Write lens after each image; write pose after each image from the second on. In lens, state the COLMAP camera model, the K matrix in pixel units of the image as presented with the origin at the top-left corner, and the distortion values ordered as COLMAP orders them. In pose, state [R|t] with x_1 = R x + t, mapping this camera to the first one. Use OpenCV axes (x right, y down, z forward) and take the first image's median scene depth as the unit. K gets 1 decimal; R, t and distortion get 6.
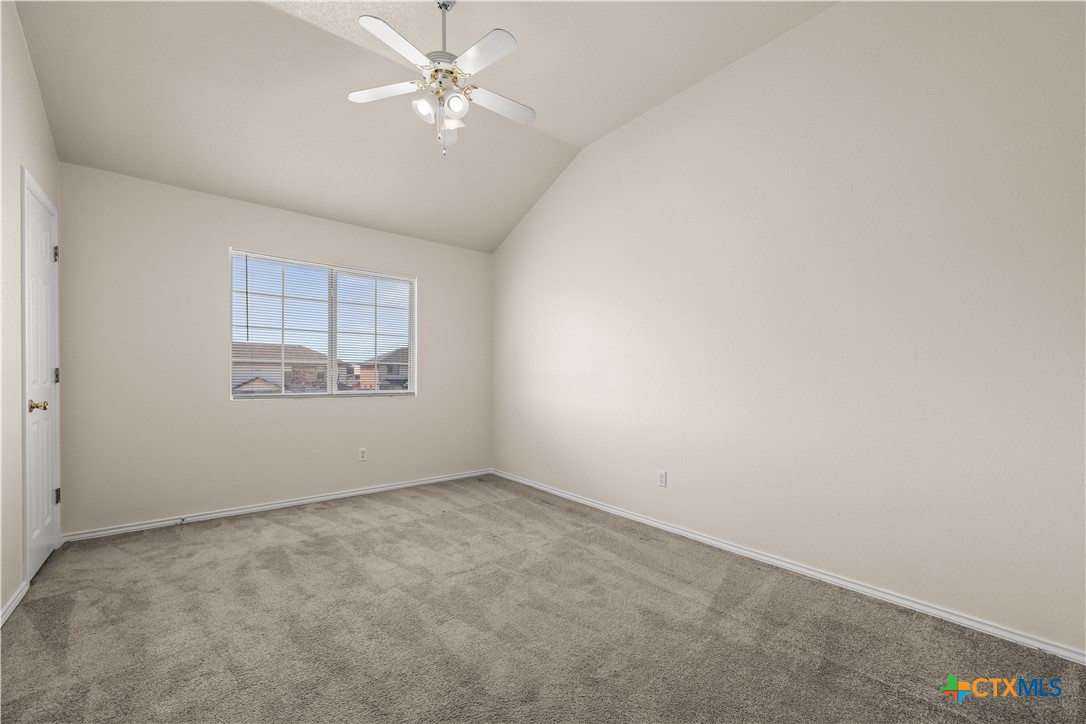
lens RADIAL K [[430.4, 0, 538.5], [0, 430.4, 371.1], [0, 0, 1]] dist [0.000597, -0.000466]
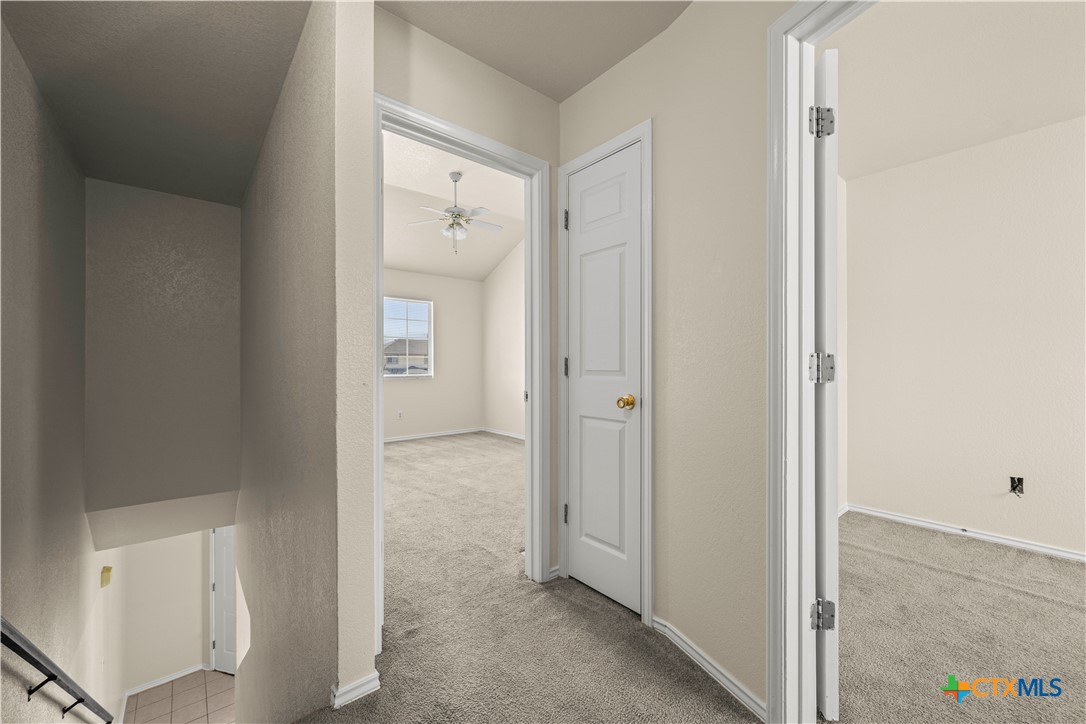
lens RADIAL K [[430.4, 0, 542.7], [0, 430.4, 364.9], [0, 0, 1]] dist [0.000597, -0.000466]
pose [[0.999809, -0.001744, 0.019451, 0.100601], [0.001512, 0.999928, 0.011935, -0.007636], [-0.019471, -0.011904, 0.999740, -0.725015]]
